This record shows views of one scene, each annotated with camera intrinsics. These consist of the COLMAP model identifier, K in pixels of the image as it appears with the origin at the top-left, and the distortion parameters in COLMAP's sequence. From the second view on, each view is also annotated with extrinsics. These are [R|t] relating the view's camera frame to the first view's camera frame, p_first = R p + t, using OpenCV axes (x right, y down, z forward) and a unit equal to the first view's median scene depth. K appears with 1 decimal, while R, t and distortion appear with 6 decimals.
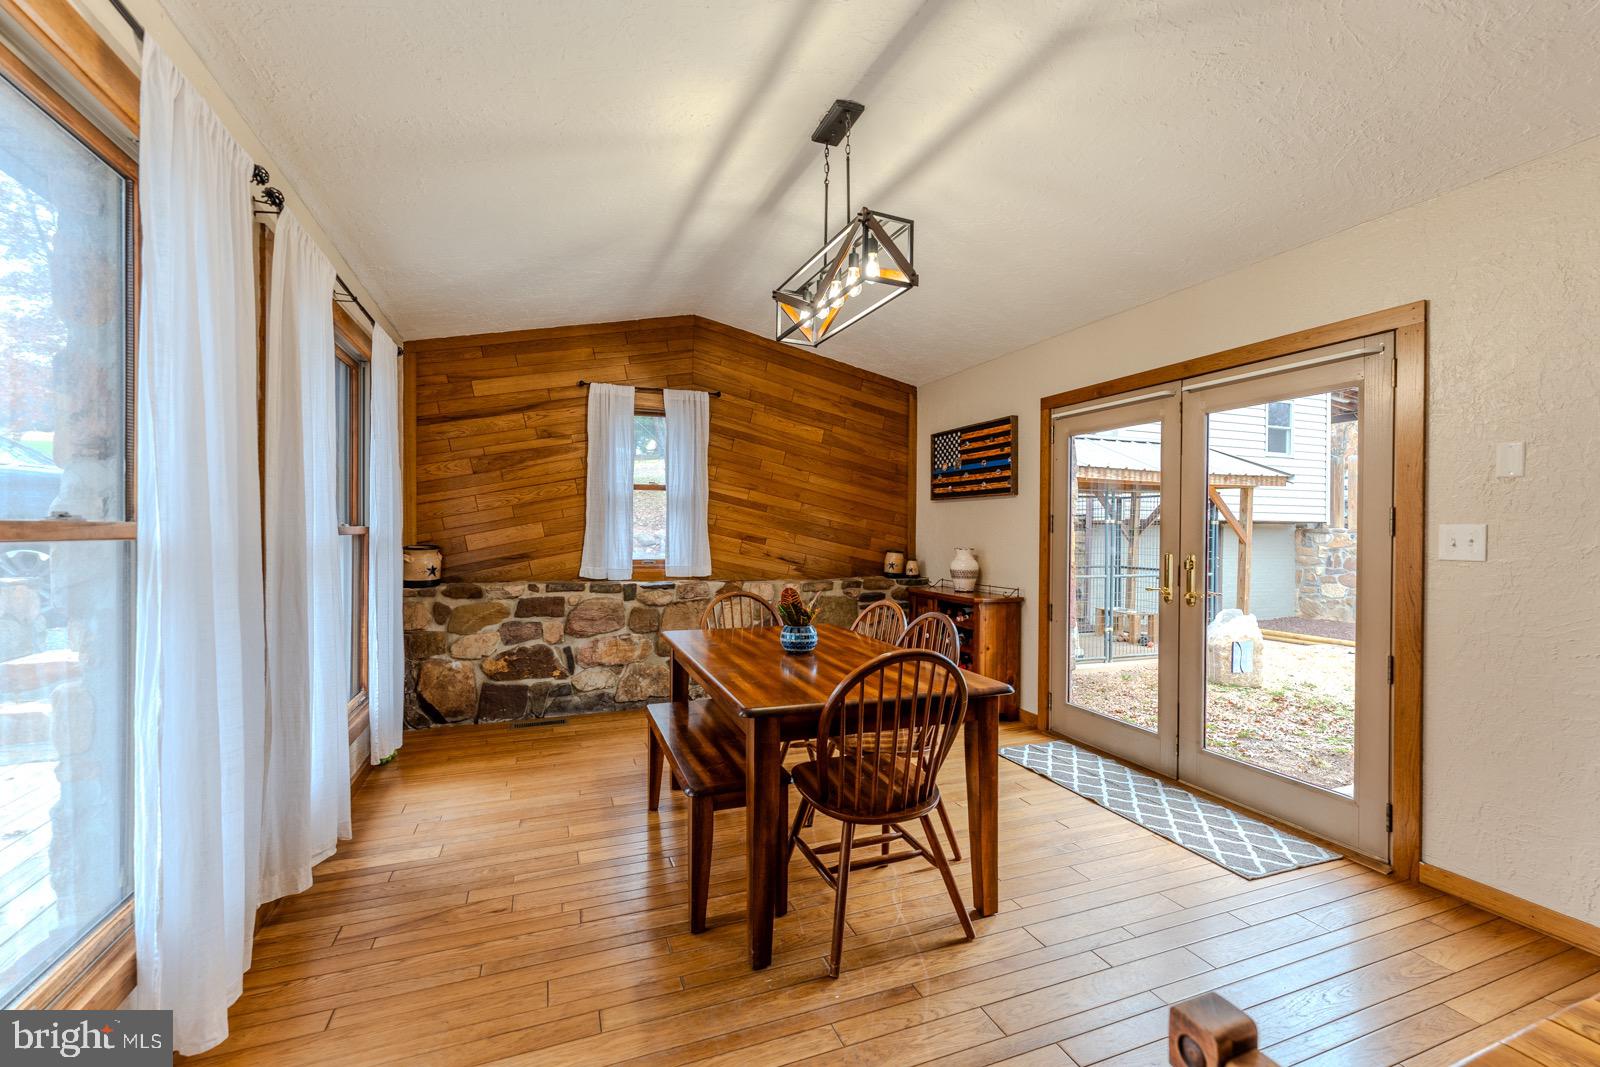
lens RADIAL K [[639.8, 0, 792.2], [0, 639.8, 536.3], [0, 0, 1]] dist [-0.000361, 0.000865]
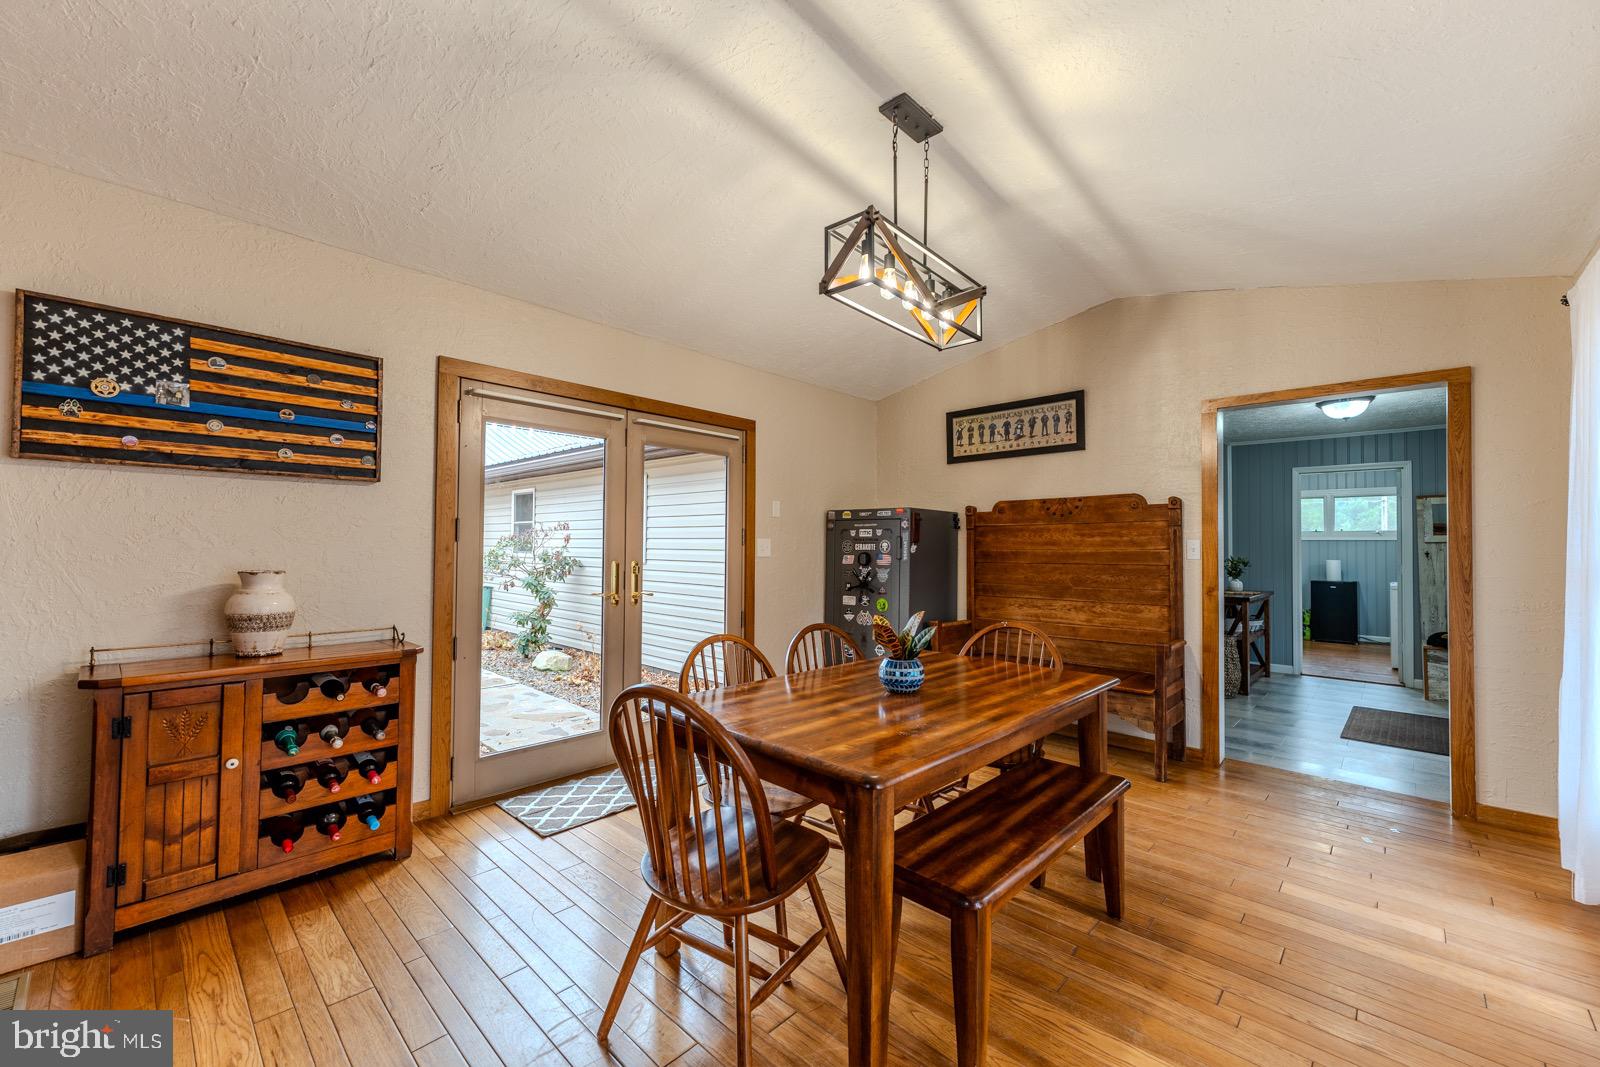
lens RADIAL K [[639.8, 0, 750.3], [0, 639.8, 535.2], [0, 0, 1]] dist [-0.000361, 0.000865]
pose [[-0.400709, 0.000071, 0.916205, -0.287089], [-0.003744, 0.999992, -0.001714, -0.008374], [-0.916198, -0.004117, -0.400705, 0.669113]]
